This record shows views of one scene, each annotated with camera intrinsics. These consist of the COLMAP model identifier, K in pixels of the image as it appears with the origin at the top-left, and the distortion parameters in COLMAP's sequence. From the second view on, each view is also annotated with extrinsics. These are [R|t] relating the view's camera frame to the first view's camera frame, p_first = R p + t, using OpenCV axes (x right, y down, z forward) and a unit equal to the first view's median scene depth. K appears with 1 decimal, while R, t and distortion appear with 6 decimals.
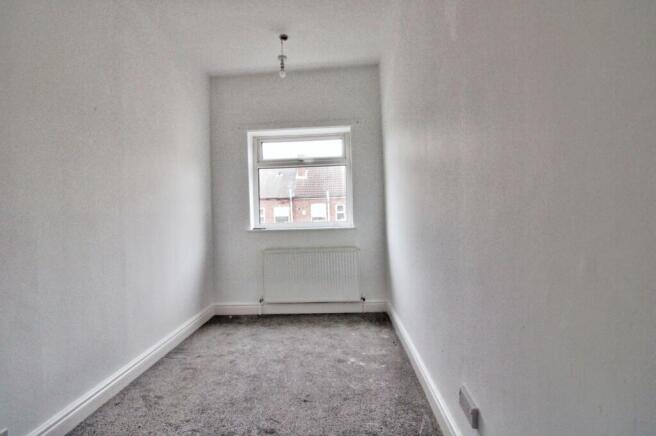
lens RADIAL K [[308.5, 0, 327.5], [0, 308.5, 214.3], [0, 0, 1]] dist [0.000564, -0.000098]
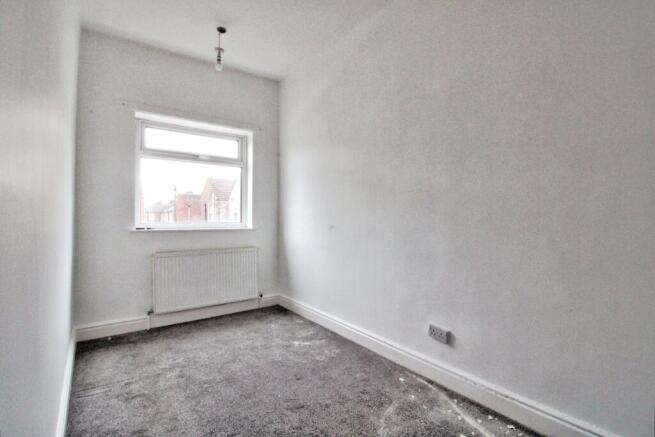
lens RADIAL K [[305.0, 0, 327.5], [0, 305.0, 218.5], [0, 0, 1]] dist [-0.012563, -0.000802]
pose [[0.771379, 0.031640, 0.635589, -0.466786], [-0.031800, 0.999432, -0.011159, 0.015661], [-0.635582, -0.011604, 0.771947, 0.050397]]
